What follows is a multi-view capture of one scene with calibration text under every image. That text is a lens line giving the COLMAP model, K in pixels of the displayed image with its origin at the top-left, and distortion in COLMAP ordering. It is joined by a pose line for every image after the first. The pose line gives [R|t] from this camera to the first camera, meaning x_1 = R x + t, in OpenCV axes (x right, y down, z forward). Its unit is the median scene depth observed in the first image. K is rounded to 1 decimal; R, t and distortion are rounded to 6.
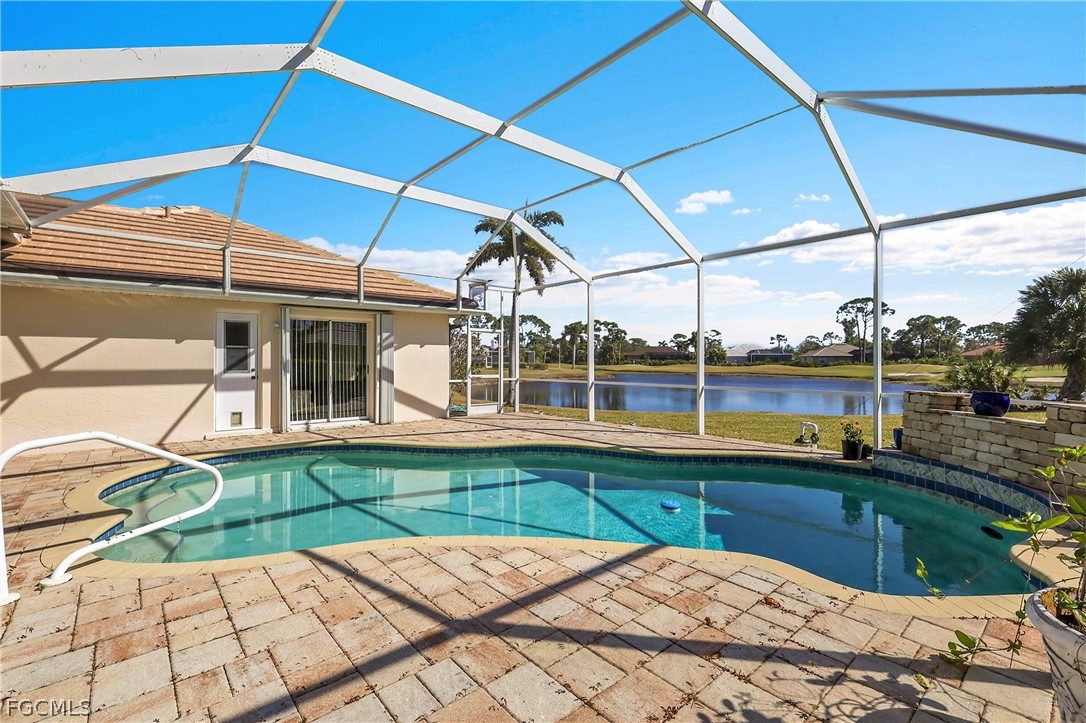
lens RADIAL K [[488.0, 0, 543.4], [0, 488.0, 361.4], [0, 0, 1]] dist [-0.000326, -0.000014]
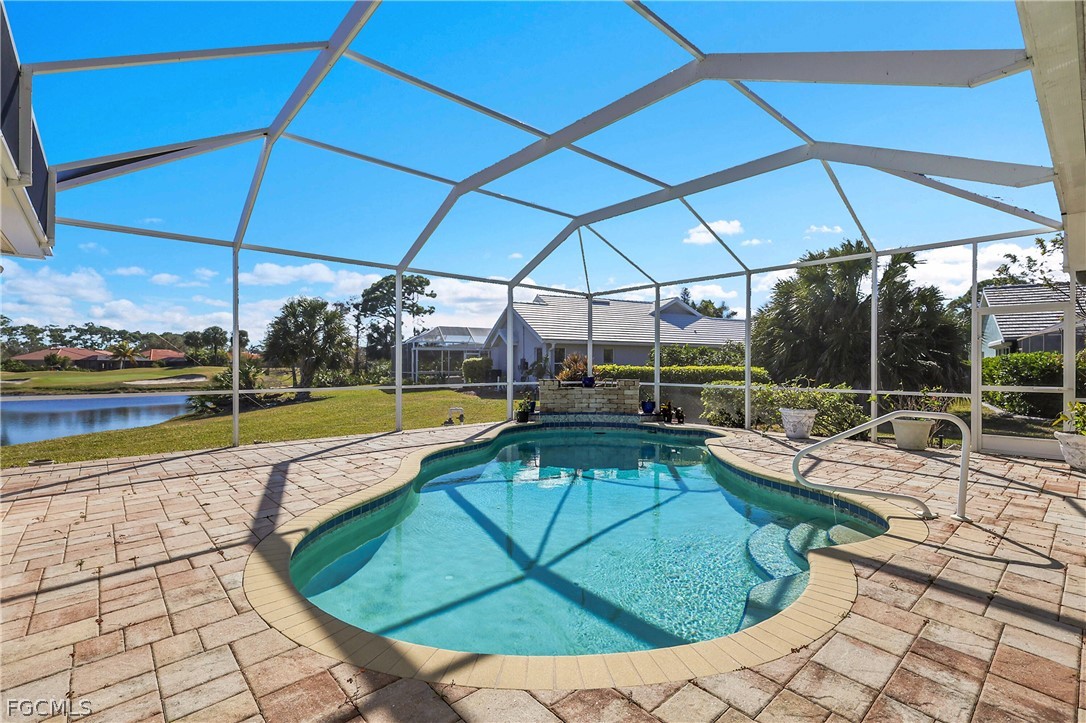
lens RADIAL K [[488.0, 0, 542.6], [0, 488.0, 361.5], [0, 0, 1]] dist [-0.000326, -0.000014]
pose [[-0.016495, 0.001163, 0.999863, -1.312360], [-0.000978, 0.999999, -0.001180, -0.007412], [-0.999863, -0.000997, -0.016494, 1.200435]]
